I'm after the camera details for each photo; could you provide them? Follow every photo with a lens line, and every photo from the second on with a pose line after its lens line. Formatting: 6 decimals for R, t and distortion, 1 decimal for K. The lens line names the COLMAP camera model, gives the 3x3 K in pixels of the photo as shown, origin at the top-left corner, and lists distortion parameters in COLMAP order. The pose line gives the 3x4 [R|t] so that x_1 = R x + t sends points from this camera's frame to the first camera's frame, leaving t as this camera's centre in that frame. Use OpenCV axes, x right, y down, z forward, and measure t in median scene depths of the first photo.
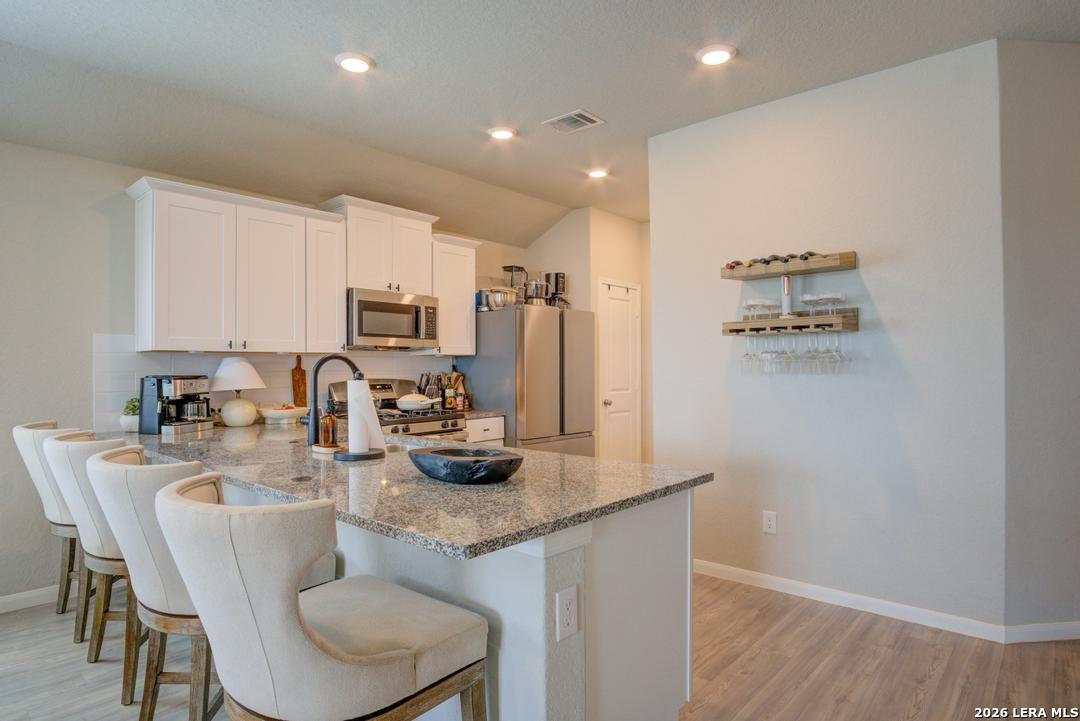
lens RADIAL K [[602.8, 0, 537.8], [0, 602.8, 358.9], [0, 0, 1]] dist [-0.036473, -0.000986]
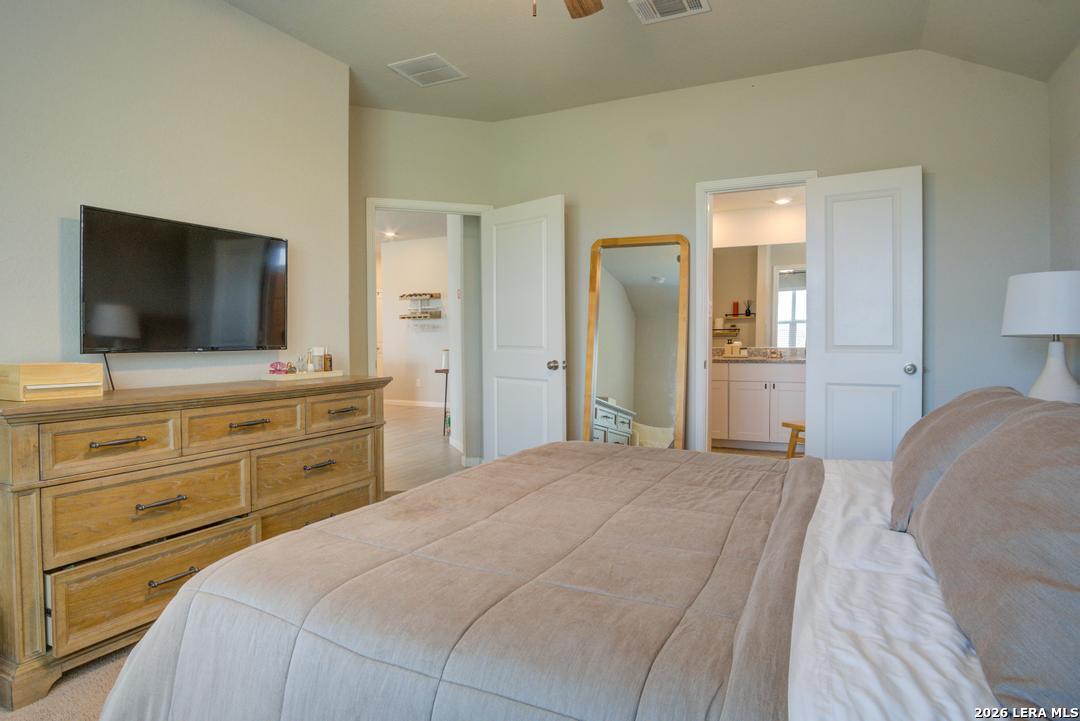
lens RADIAL K [[602.8, 0, 538.7], [0, 602.8, 358.0], [0, 0, 1]] dist [-0.036473, -0.000986]
pose [[0.960283, -0.008610, 0.278895, 0.127442], [-0.002813, 0.999174, 0.040533, 0.028038], [-0.279014, -0.039708, 0.959466, -1.922278]]
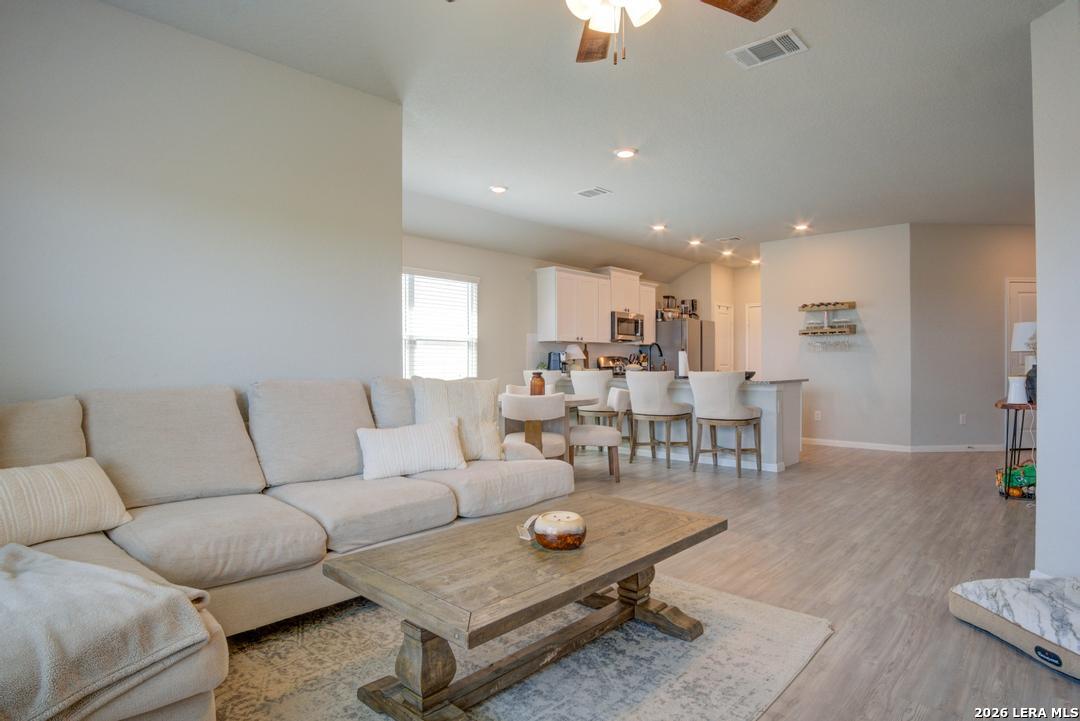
lens RADIAL K [[602.8, 0, 544.3], [0, 602.8, 362.8], [0, 0, 1]] dist [-0.036473, -0.000986]
pose [[0.999993, 0.003210, -0.002057, -0.647264], [-0.003180, 0.999888, 0.014609, 0.034795], [0.002104, -0.014602, 0.999891, -1.278305]]
